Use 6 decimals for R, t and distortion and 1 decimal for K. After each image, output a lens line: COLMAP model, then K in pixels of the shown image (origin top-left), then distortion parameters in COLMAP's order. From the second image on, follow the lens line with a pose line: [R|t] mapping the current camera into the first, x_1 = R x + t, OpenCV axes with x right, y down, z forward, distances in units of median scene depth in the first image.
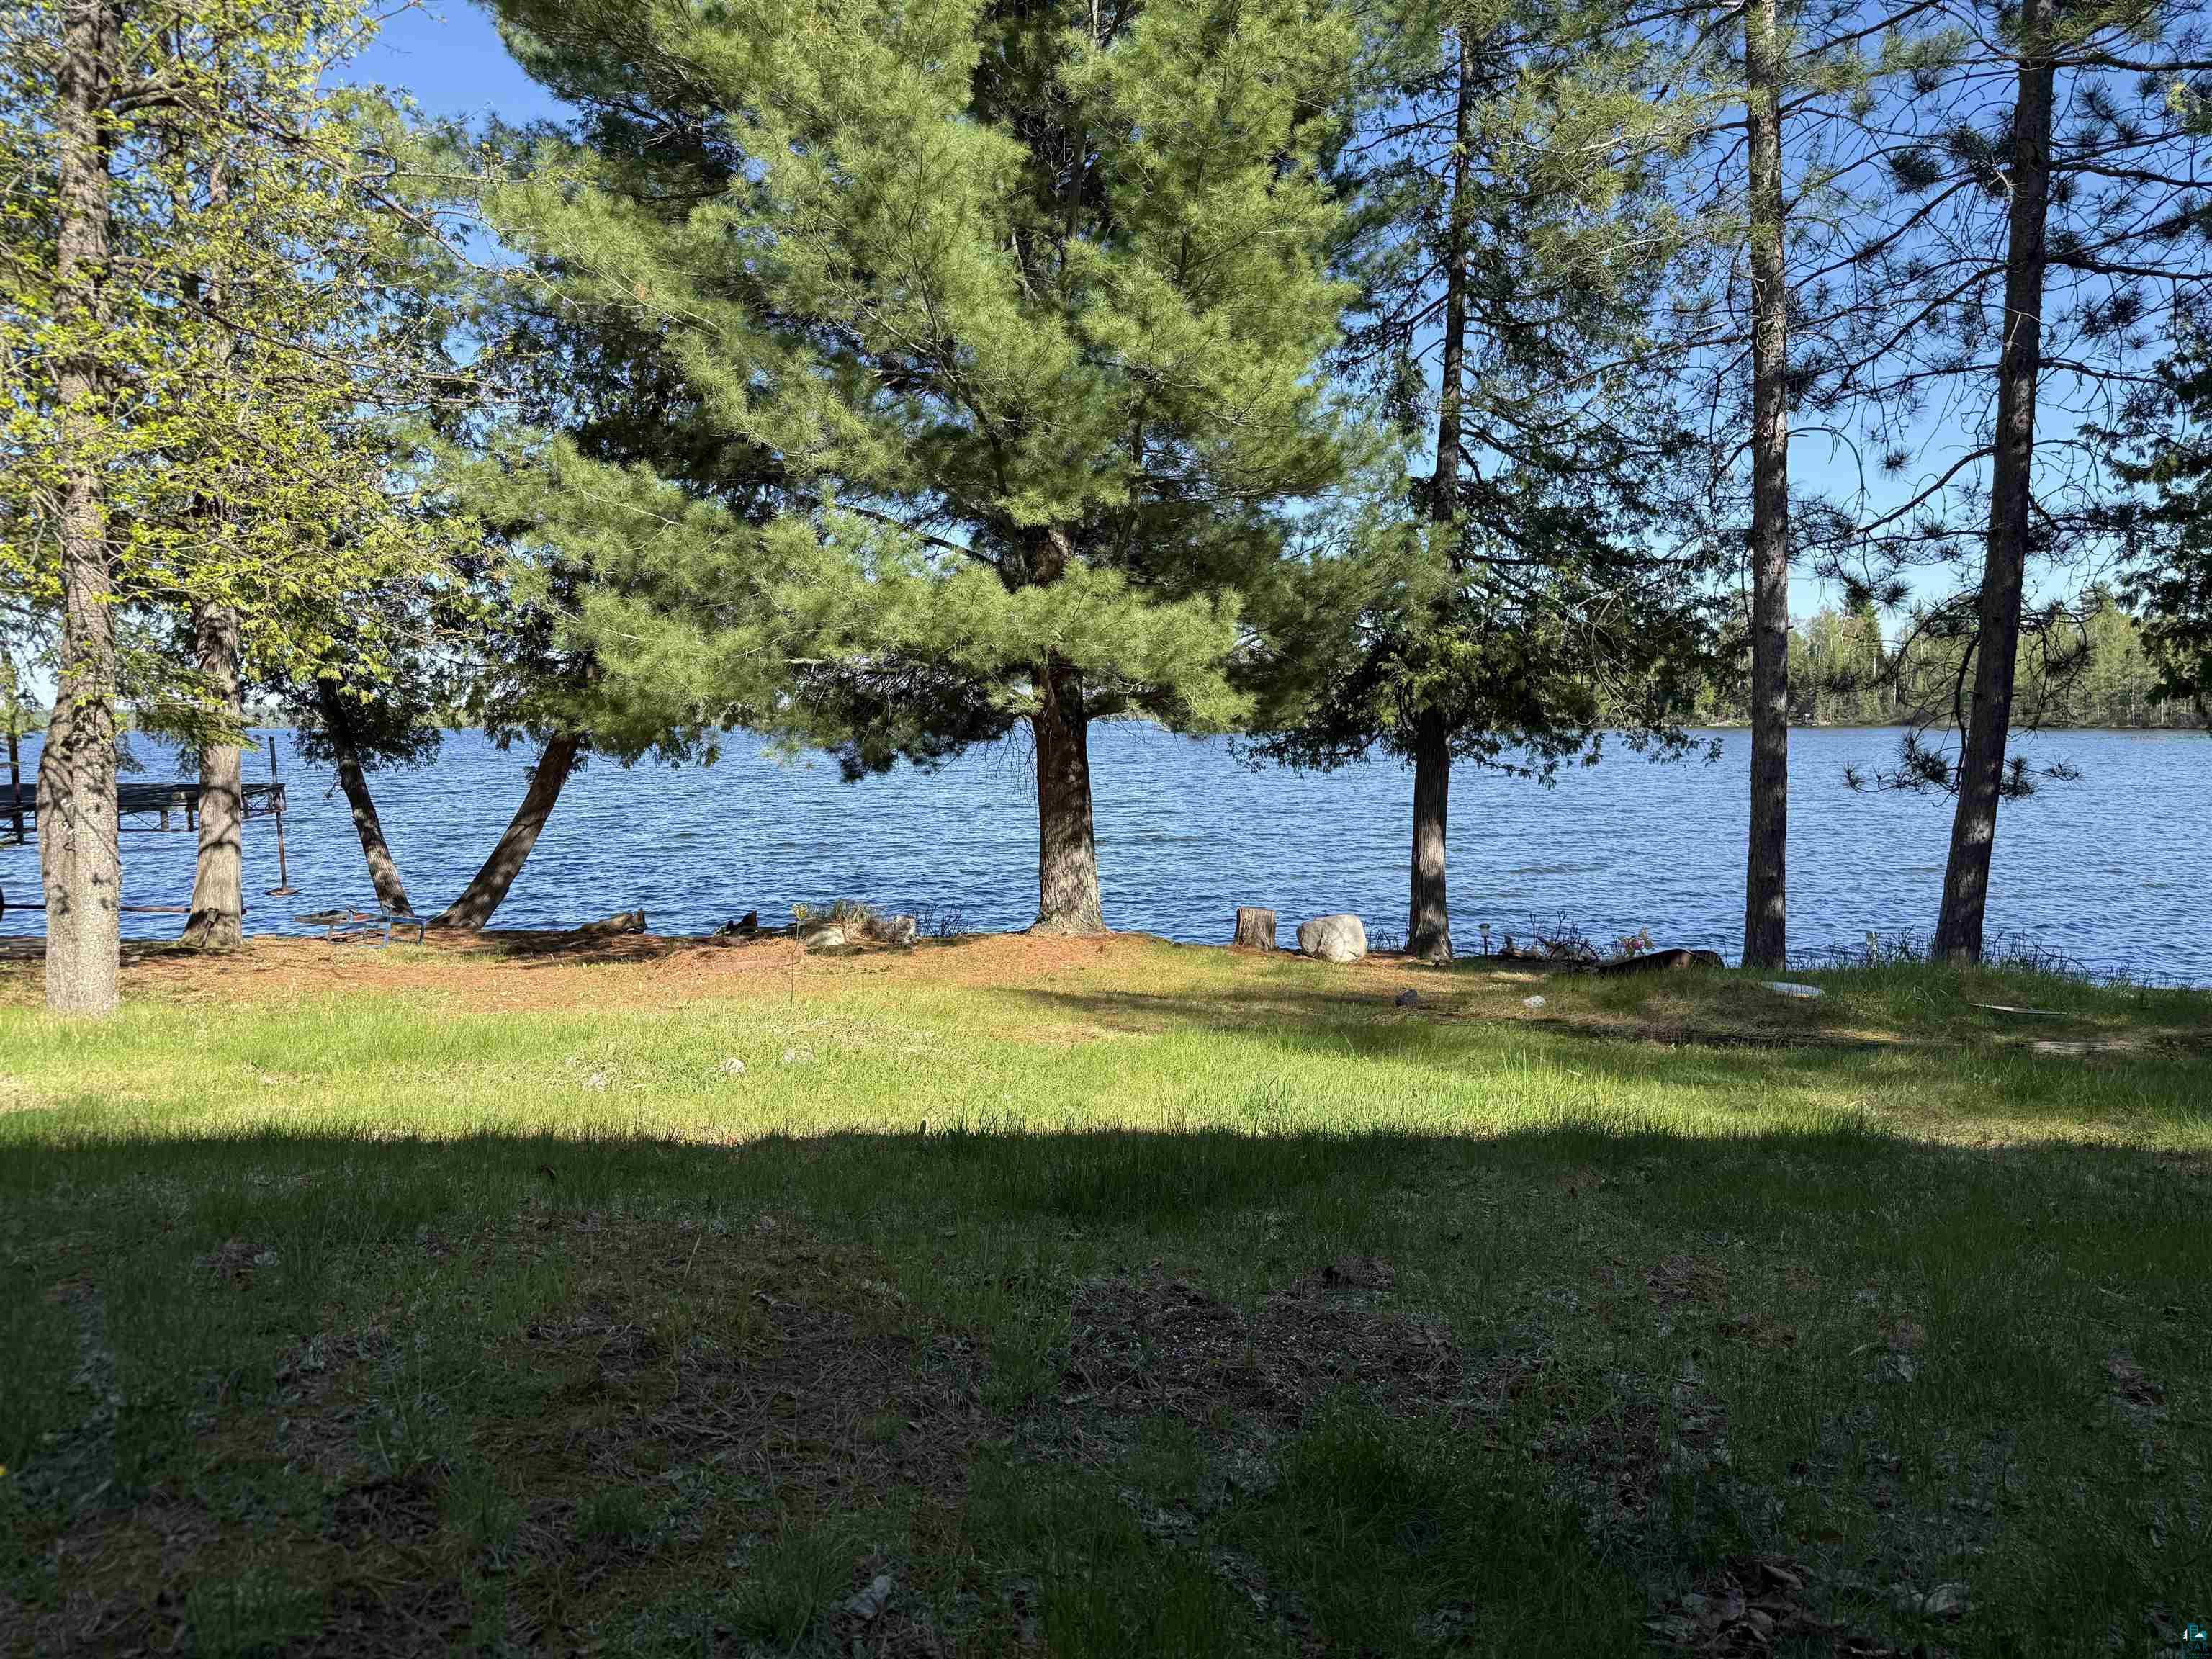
lens RADIAL K [[1545.1, 0, 1097.6], [0, 1545.1, 833.2], [0, 0, 1]] dist [0.141098, -0.220721]
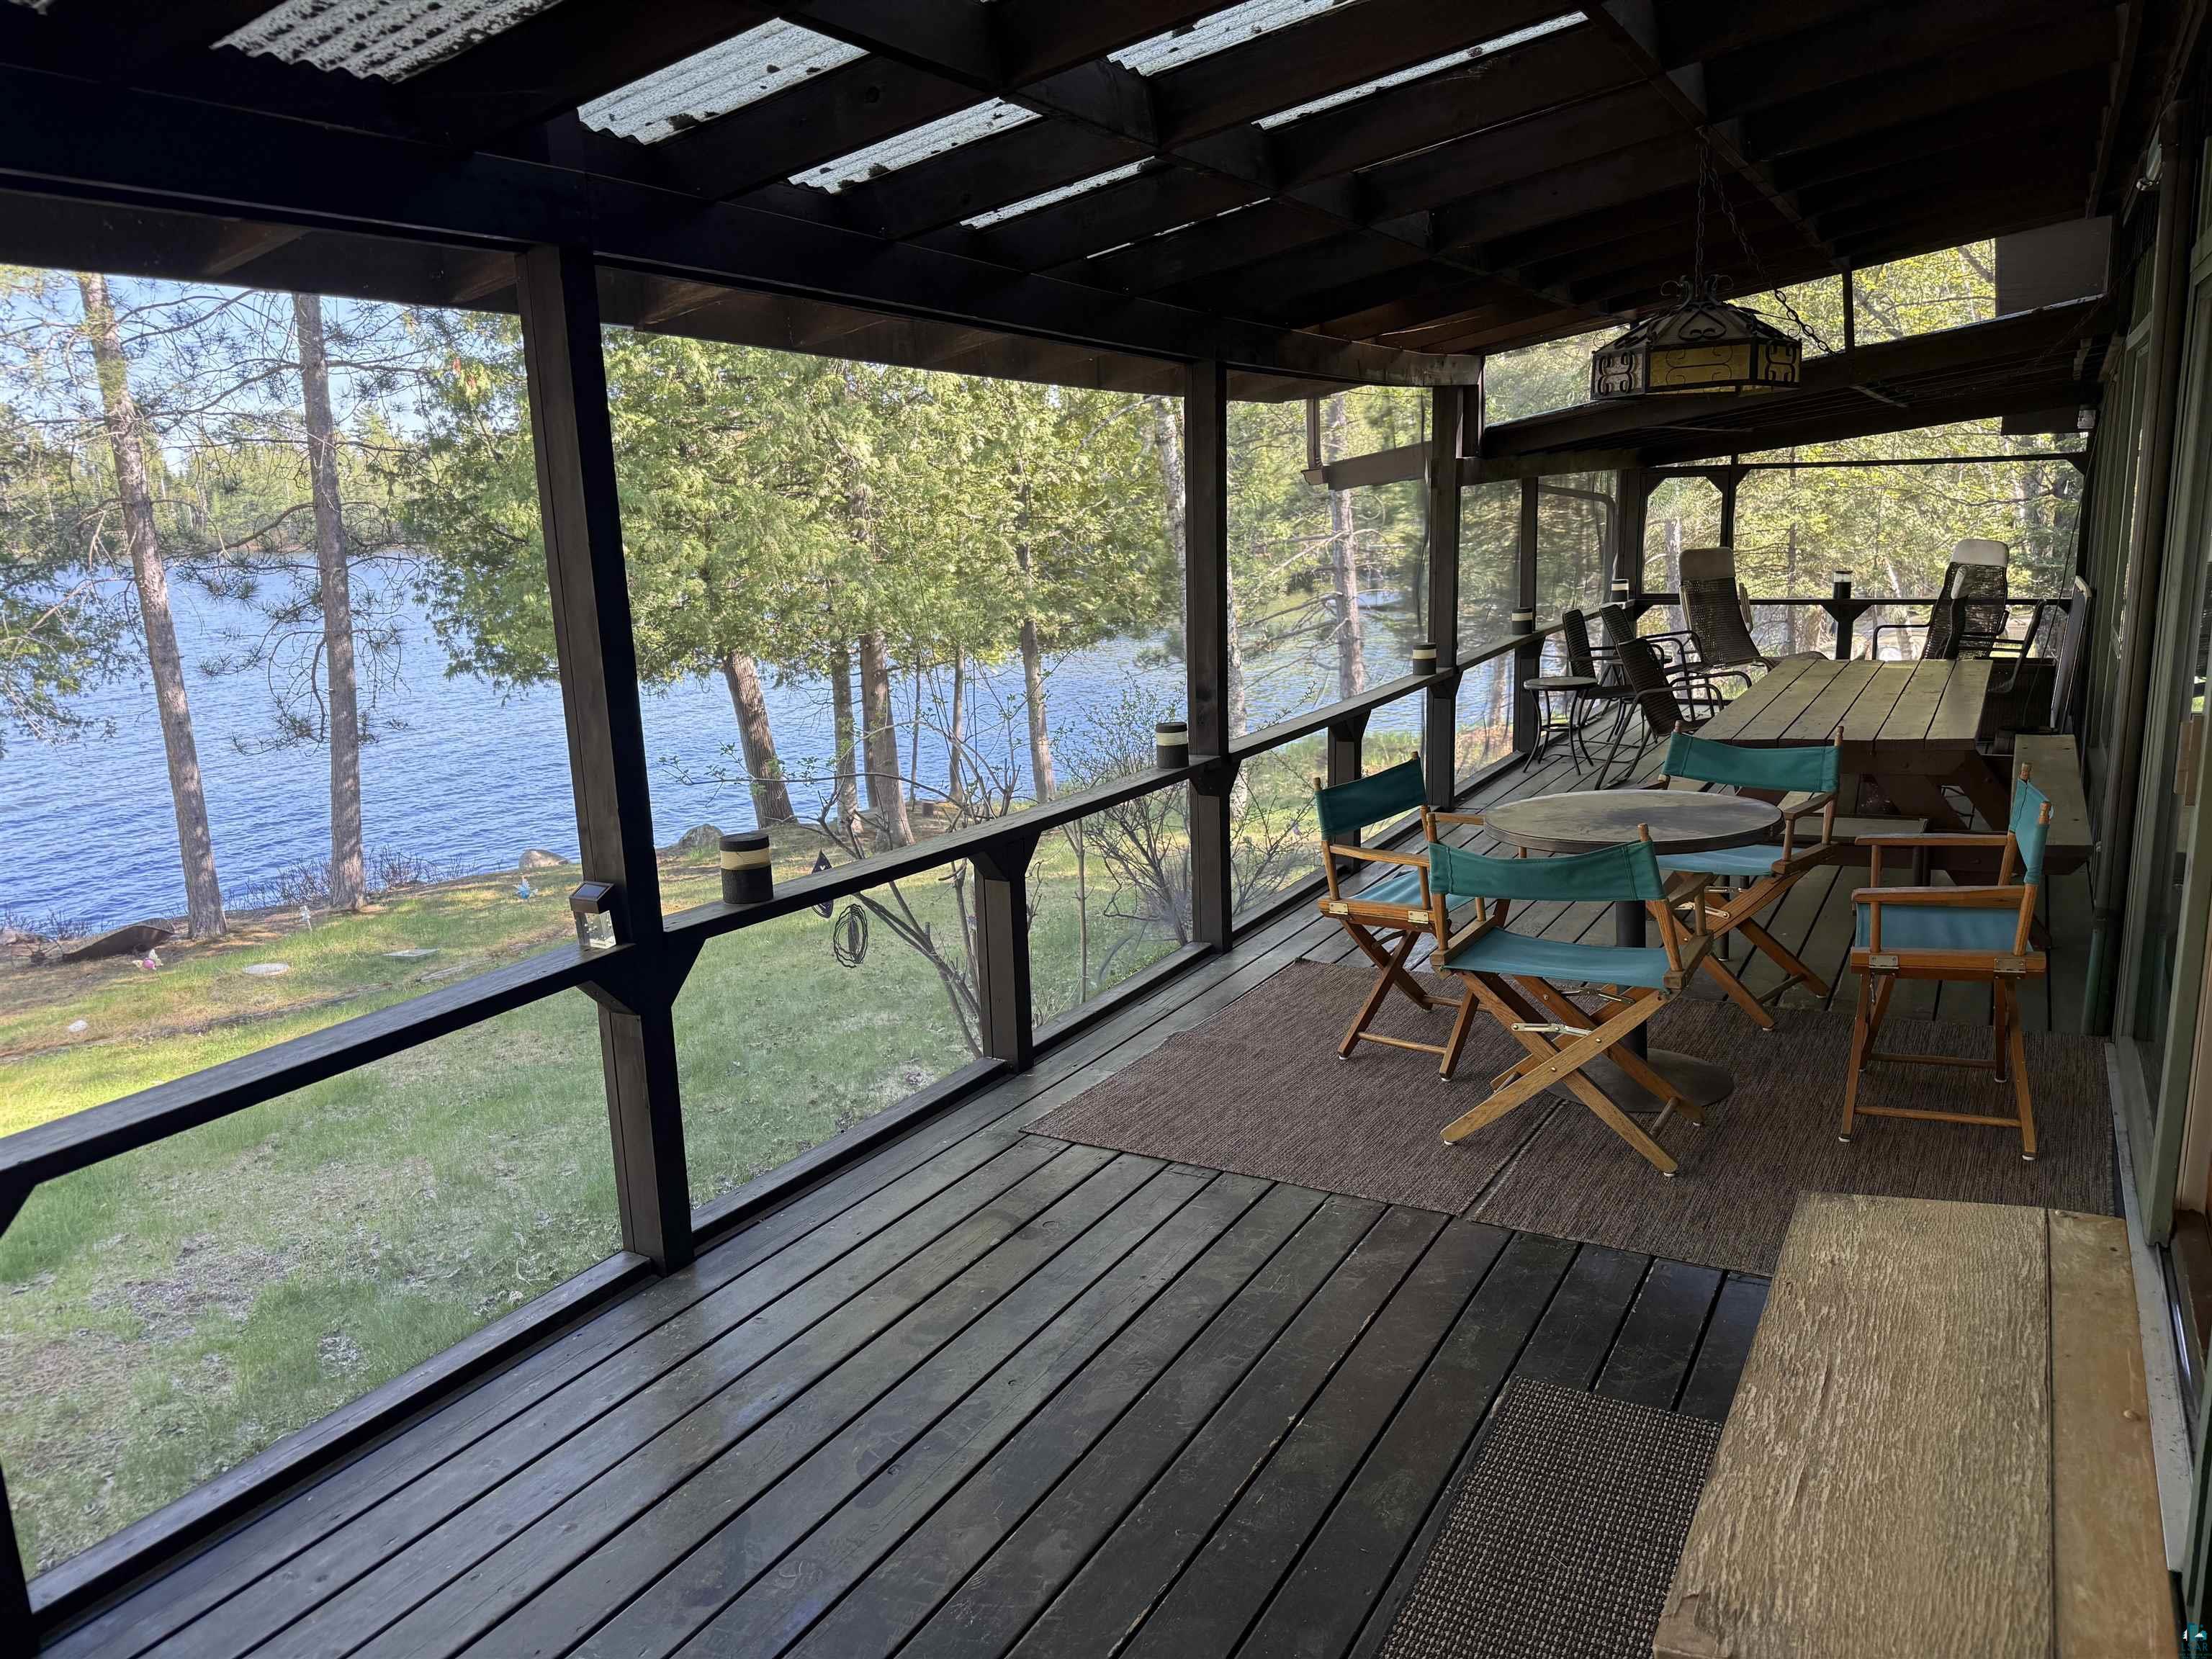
lens RADIAL K [[1545.1, 0, 1097.6], [0, 1545.1, 833.2], [0, 0, 1]] dist [0.141098, -0.220721]
pose [[0.557157, -0.197061, 0.806686, -0.184617], [0.095449, 0.980194, 0.173523, -0.127135], [-0.824903, -0.019682, 0.564931, -0.297249]]
